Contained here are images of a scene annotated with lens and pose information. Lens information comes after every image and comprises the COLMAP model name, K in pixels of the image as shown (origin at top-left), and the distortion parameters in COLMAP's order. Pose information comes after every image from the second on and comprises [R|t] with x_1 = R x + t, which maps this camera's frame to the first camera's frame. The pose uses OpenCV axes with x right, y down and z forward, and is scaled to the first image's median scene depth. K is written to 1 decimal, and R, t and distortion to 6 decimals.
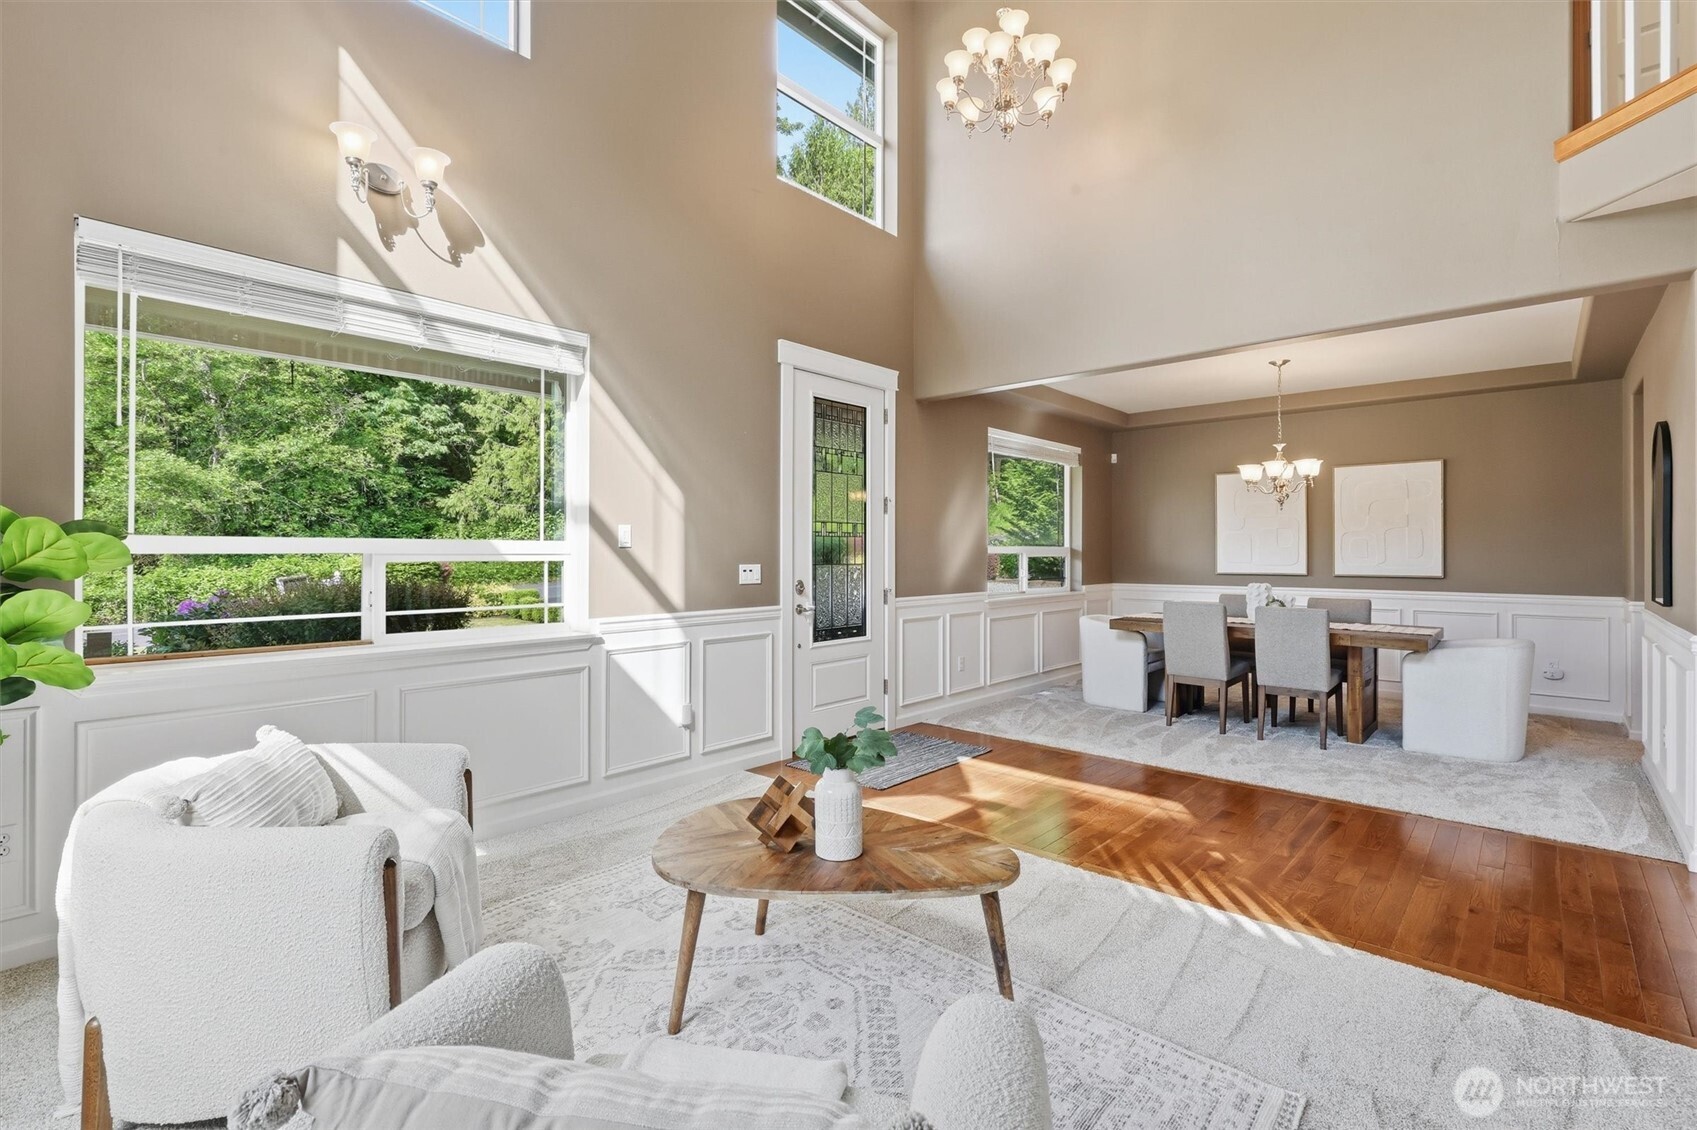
lens RADIAL K [[769.3, 0, 844.0], [0, 769.3, 554.0], [0, 0, 1]] dist [-0.000723, -0.000308]
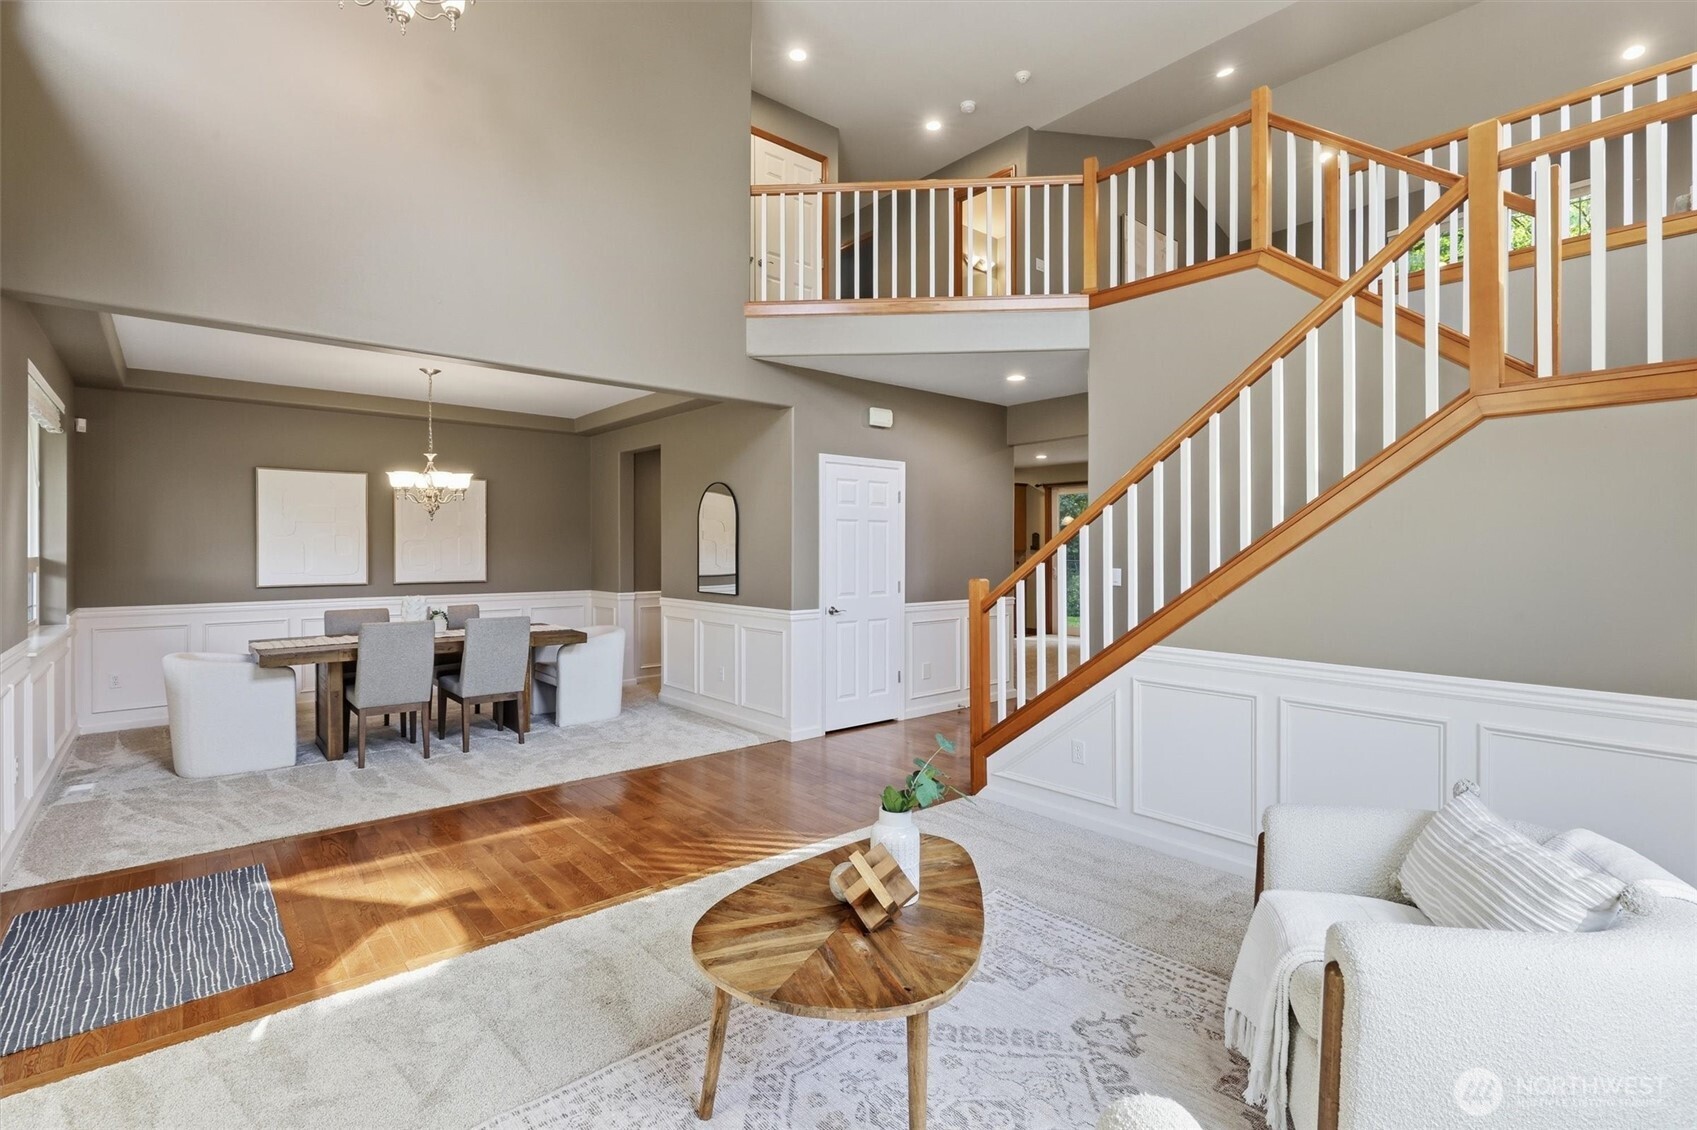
lens RADIAL K [[769.3, 0, 843.4], [0, 769.3, 560.1], [0, 0, 1]] dist [-0.000723, -0.000308]
pose [[0.128633, -0.009902, 0.991643, -0.397855], [0.001089, 0.999951, 0.009843, -0.017182], [-0.991692, -0.000187, 0.128637, 0.393543]]
